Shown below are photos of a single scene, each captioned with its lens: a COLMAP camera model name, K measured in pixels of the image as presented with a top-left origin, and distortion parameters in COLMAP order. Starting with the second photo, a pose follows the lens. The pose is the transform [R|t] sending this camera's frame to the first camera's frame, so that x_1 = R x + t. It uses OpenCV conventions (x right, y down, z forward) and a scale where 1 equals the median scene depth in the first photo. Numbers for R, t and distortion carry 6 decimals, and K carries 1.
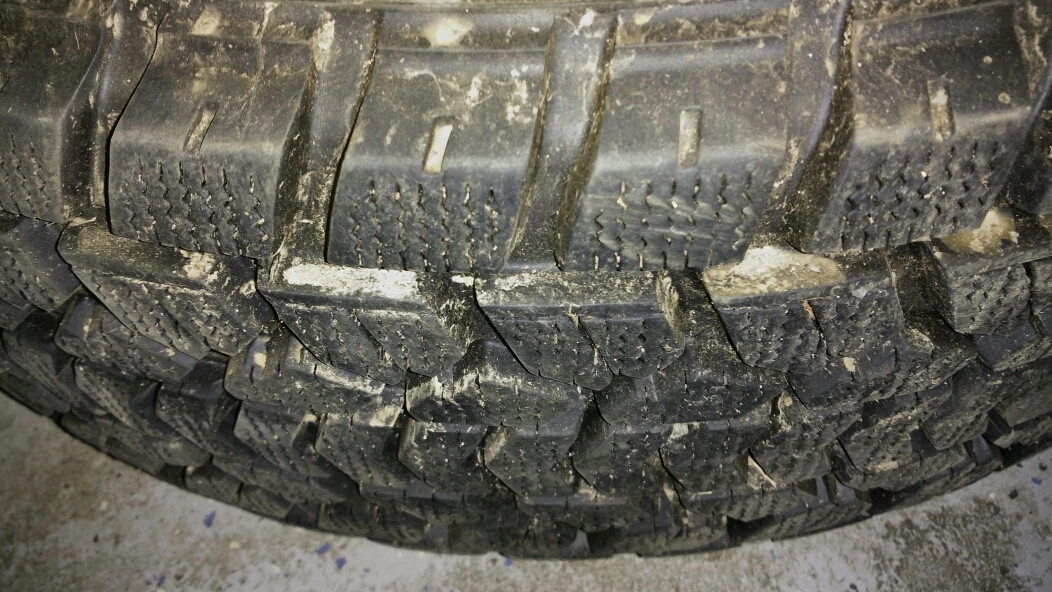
lens RADIAL K [[821.0, 0, 505.3], [0, 821.0, 296.0], [0, 0, 1]] dist [0.165273, -0.348402]
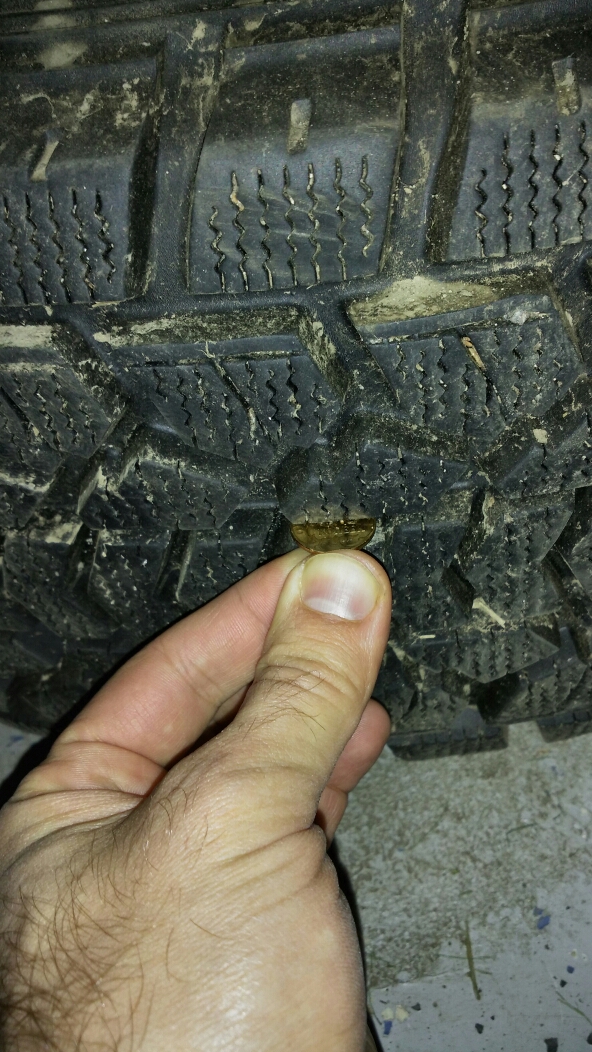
lens RADIAL K [[821.0, 0, 296.0], [0, 821.0, 526.0], [0, 0, 1]] dist [0.165273, -0.348402]
pose [[0.996459, -0.029643, -0.078677, 0.246408], [0.017926, 0.989173, -0.145652, 0.353690], [0.082142, 0.143726, 0.986203, 0.108170]]
